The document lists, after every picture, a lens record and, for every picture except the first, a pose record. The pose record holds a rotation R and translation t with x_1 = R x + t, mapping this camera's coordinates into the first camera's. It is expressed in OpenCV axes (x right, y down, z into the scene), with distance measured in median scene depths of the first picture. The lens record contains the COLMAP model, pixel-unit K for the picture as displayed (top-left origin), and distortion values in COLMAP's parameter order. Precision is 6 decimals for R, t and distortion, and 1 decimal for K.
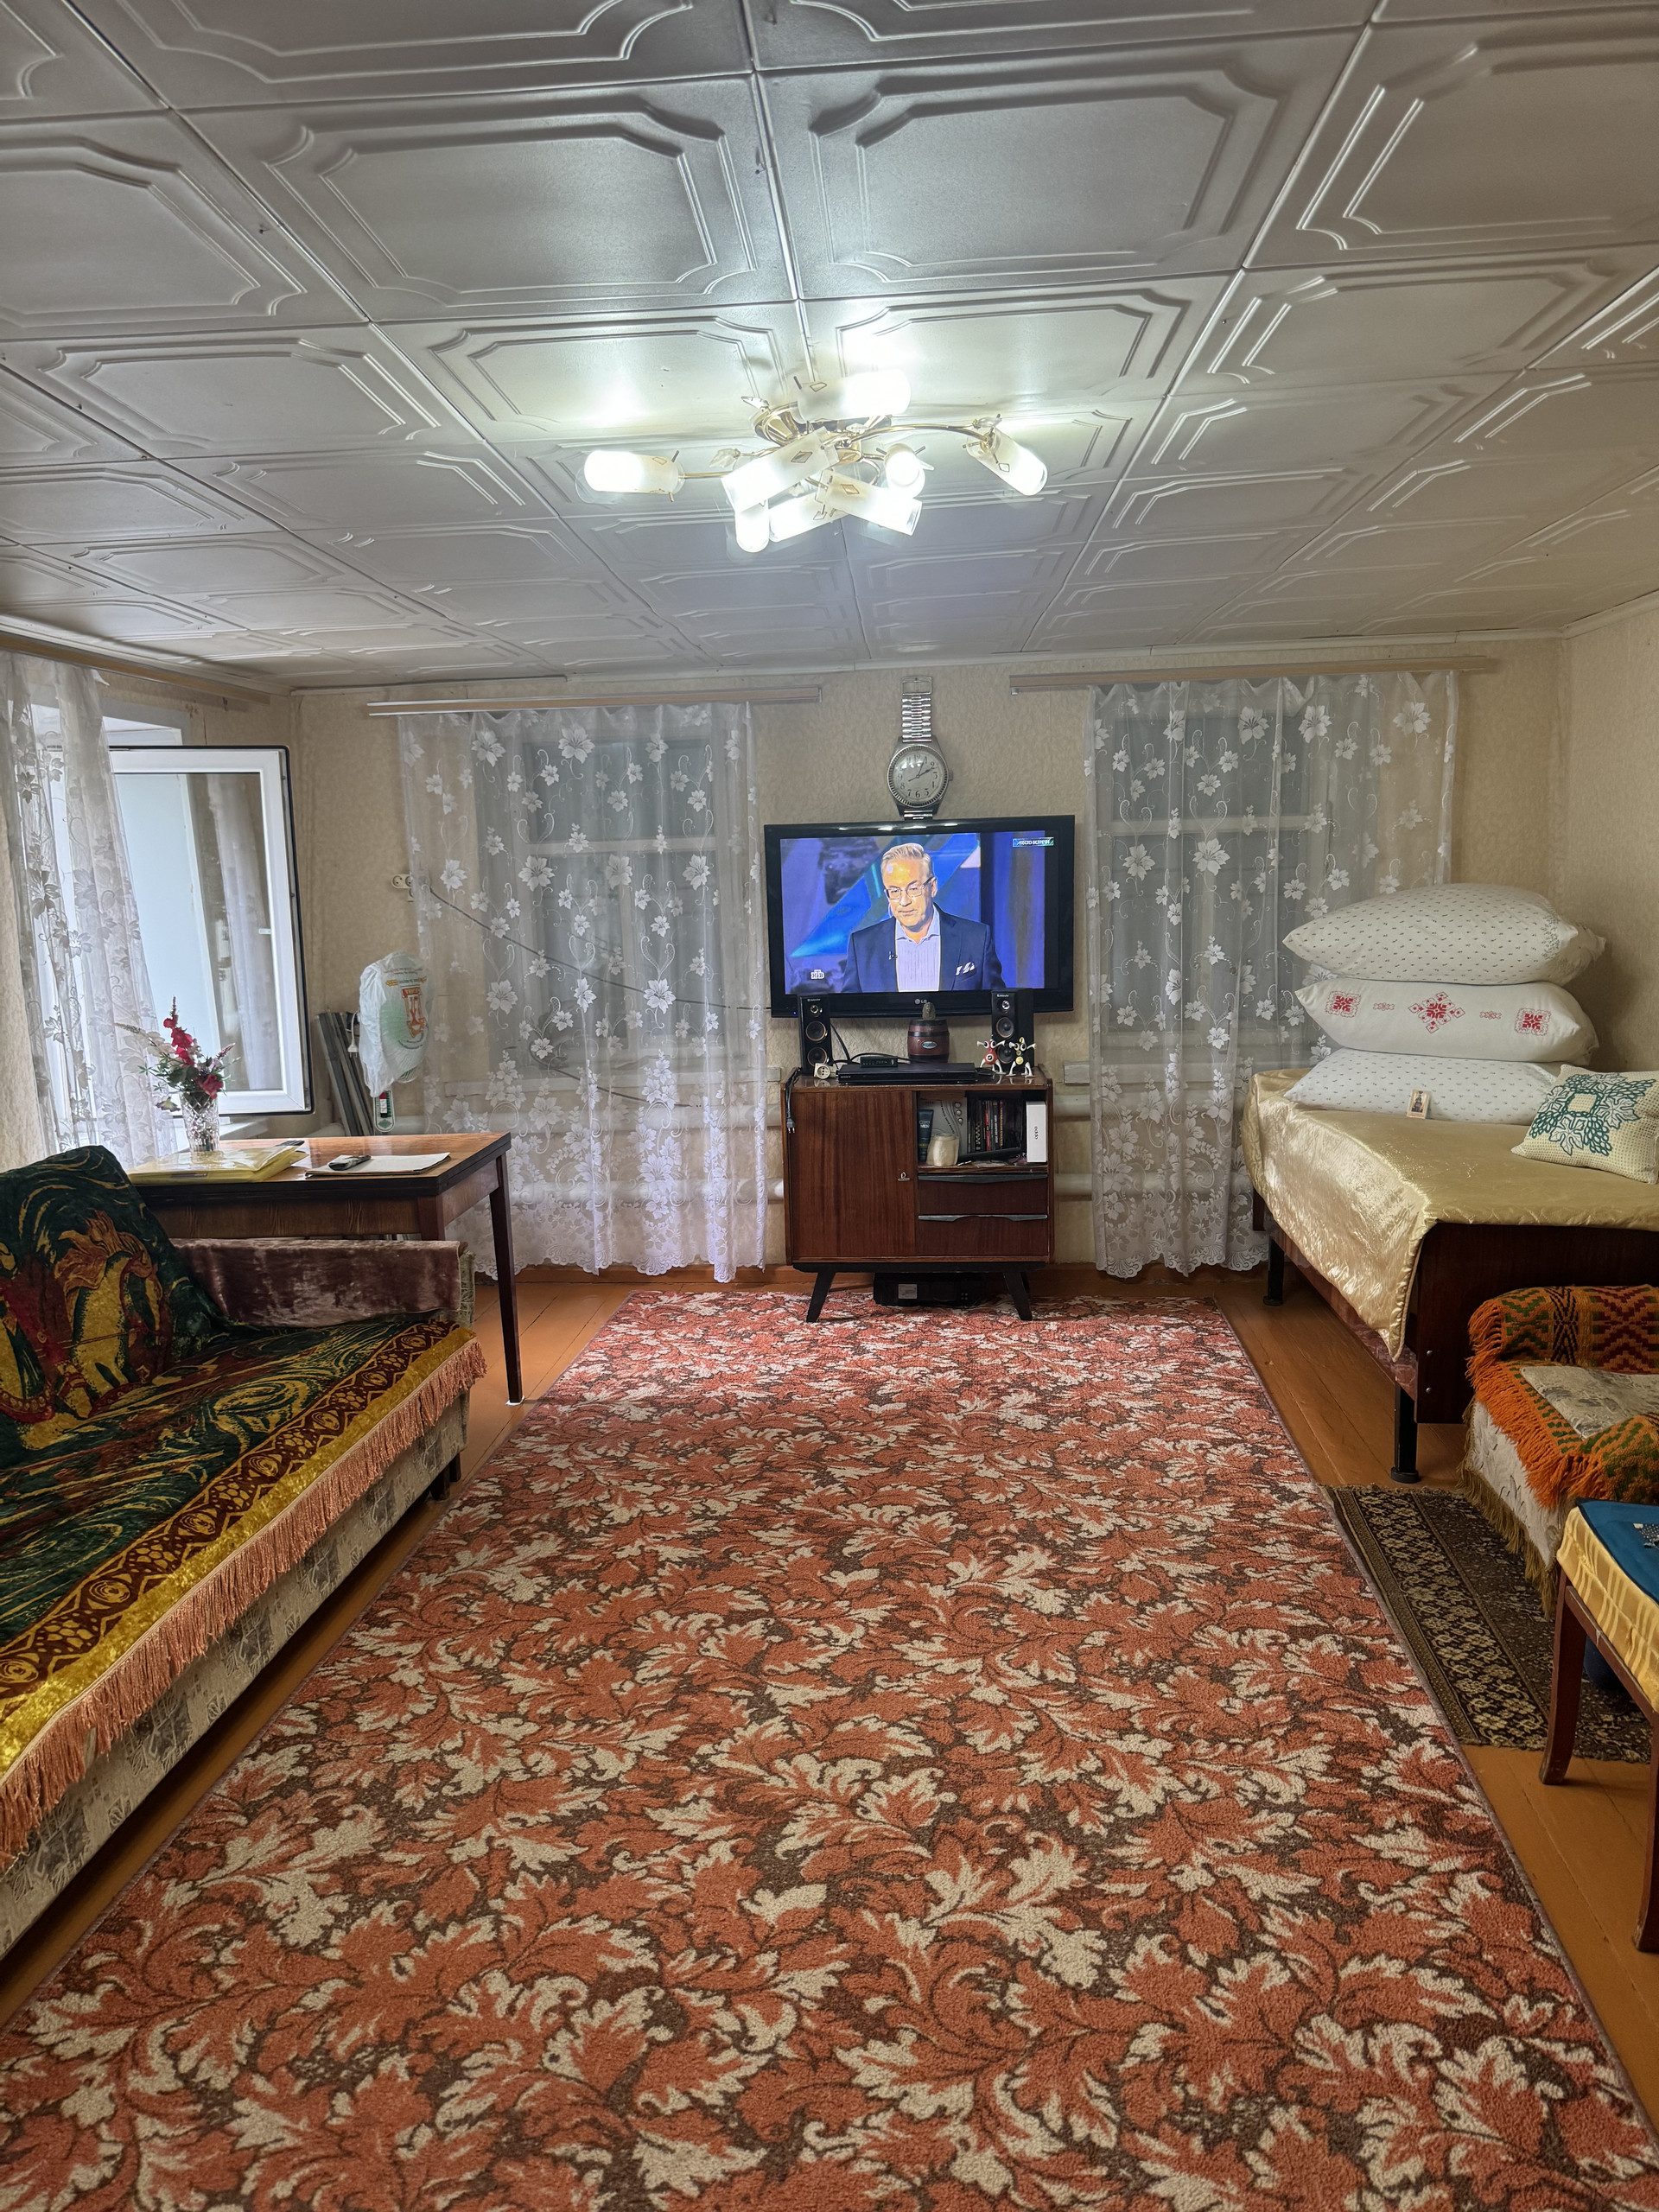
lens RADIAL K [[1546.5, 0, 827.0], [0, 1546.5, 1135.4], [0, 0, 1]] dist [-0.046844, 0.042084]
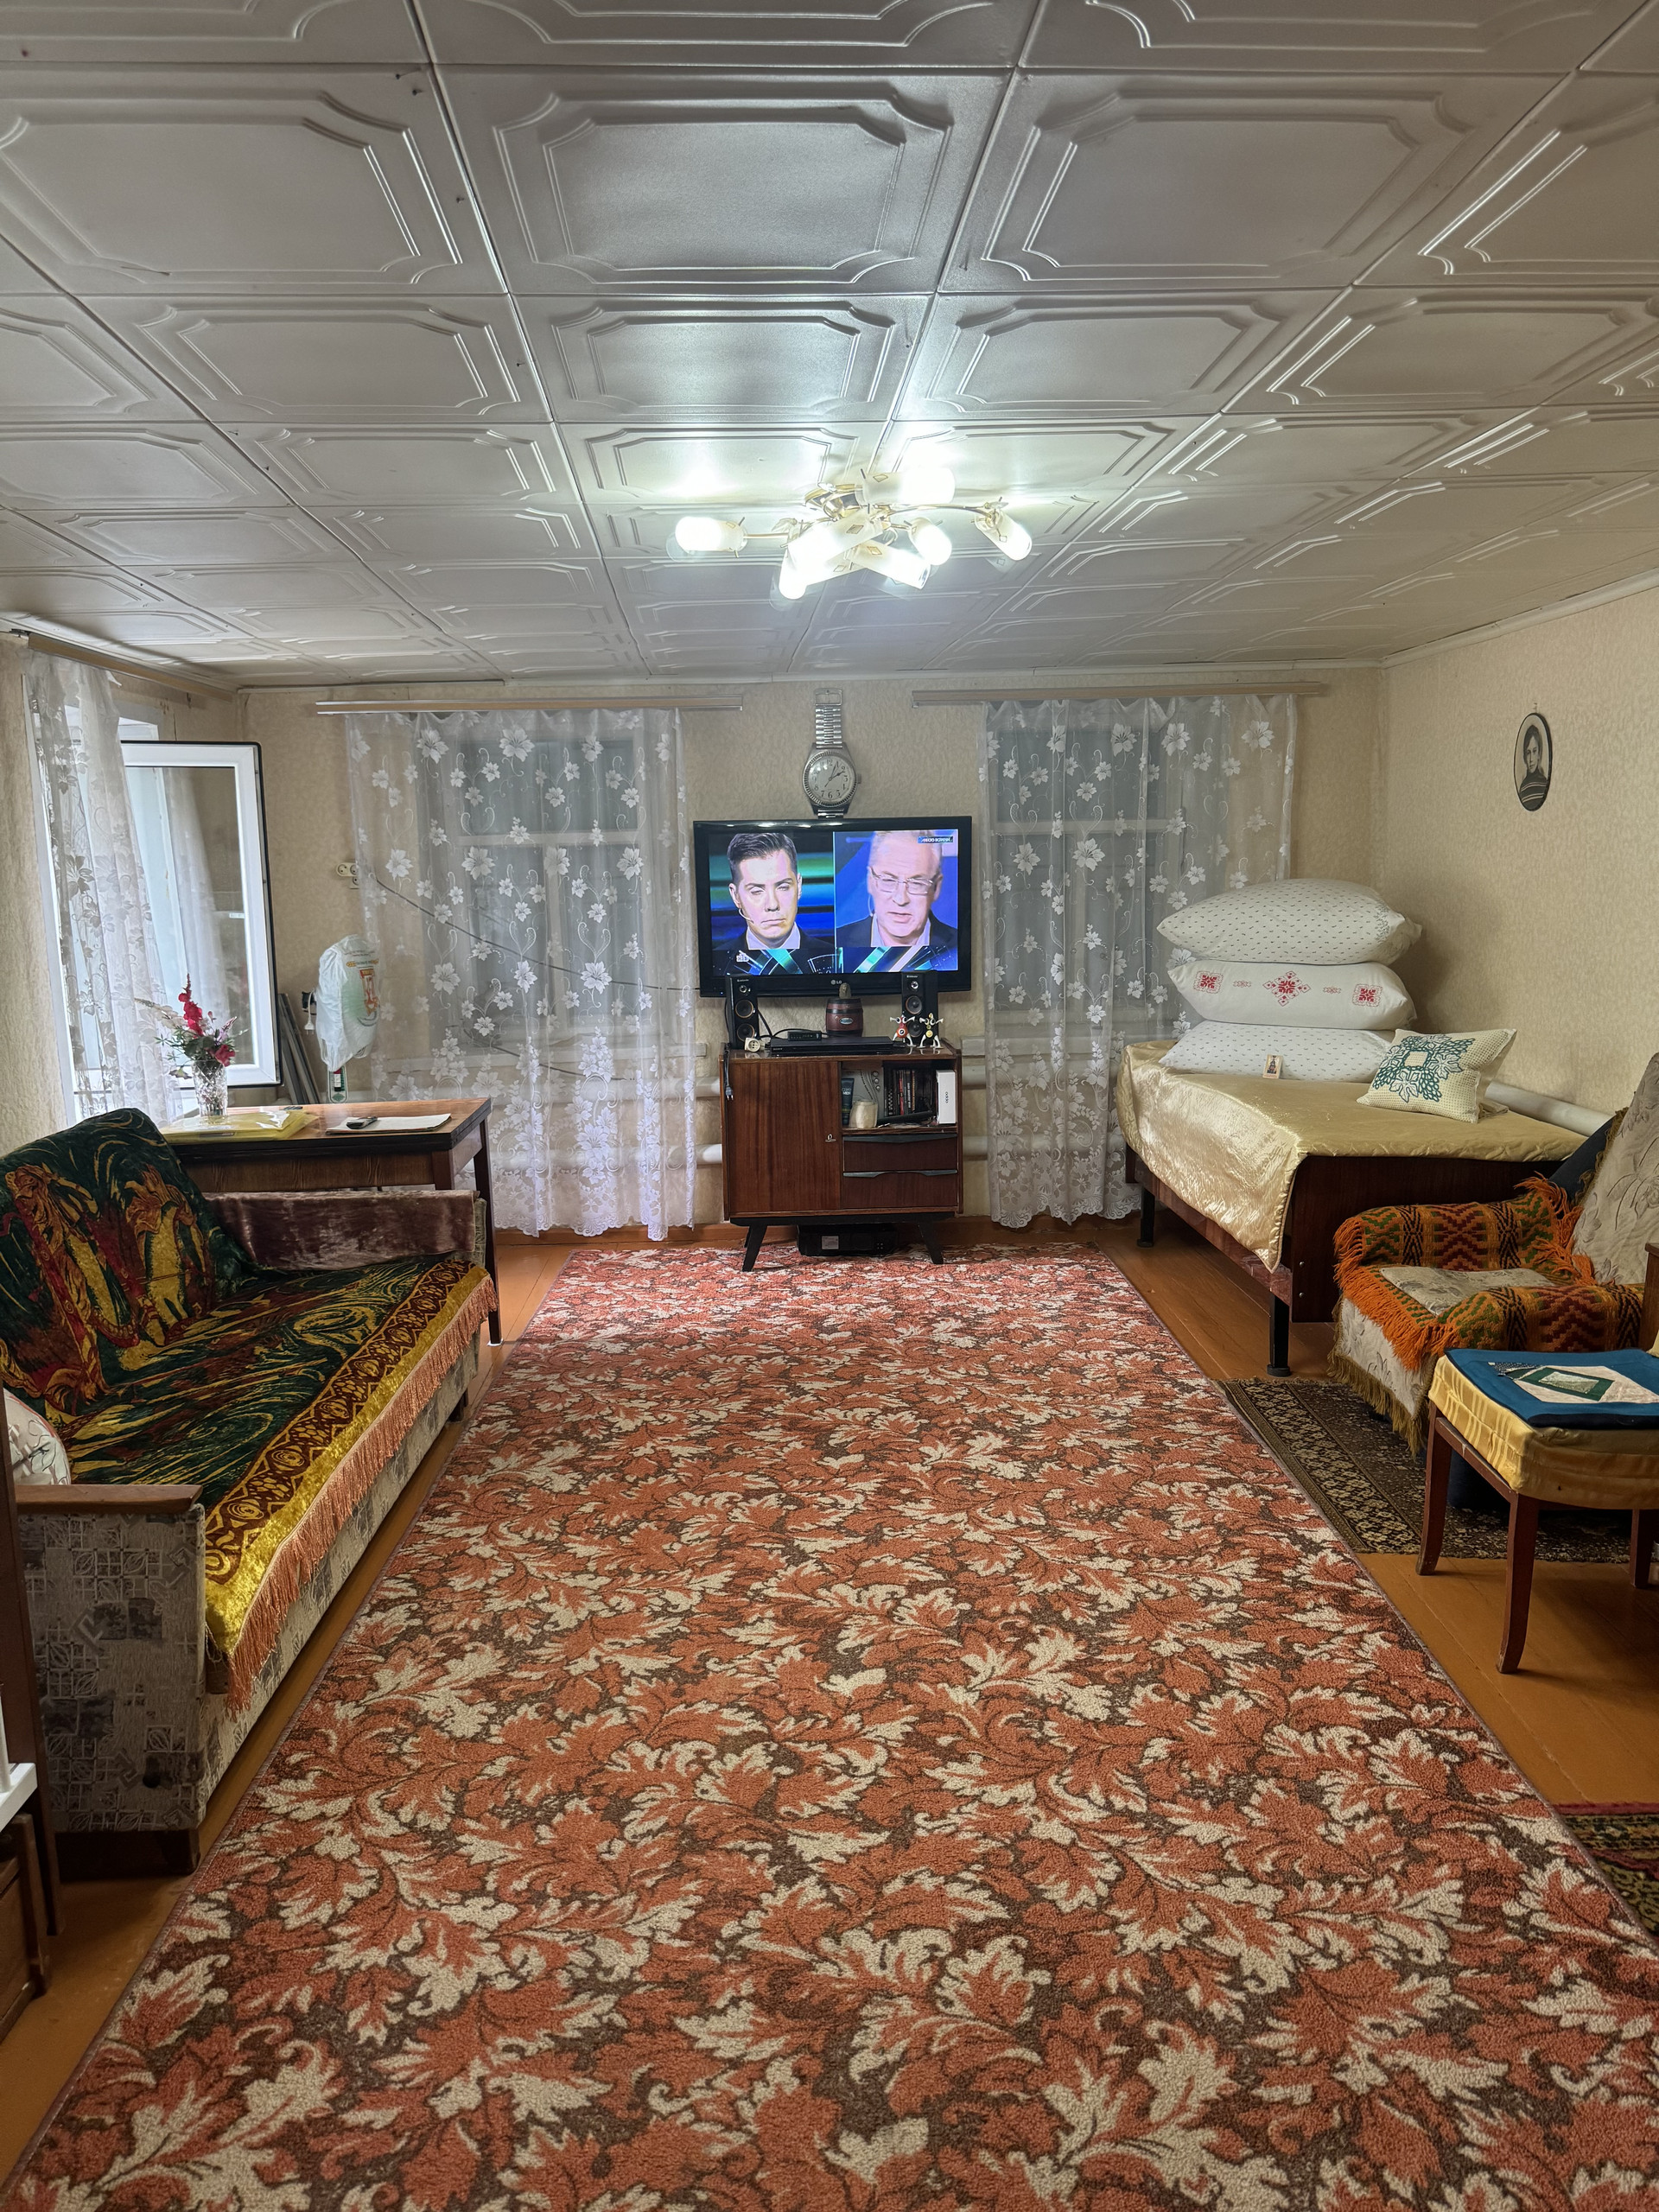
lens RADIAL K [[1529.8, 0, 826.8], [0, 1529.8, 1134.9], [0, 0, 1]] dist [0.002554, -0.001905]
pose [[0.992479, -0.013674, 0.121648, -0.174071], [0.013498, 0.999906, 0.002268, 0.044403], [-0.121668, -0.000609, 0.992571, -0.211544]]
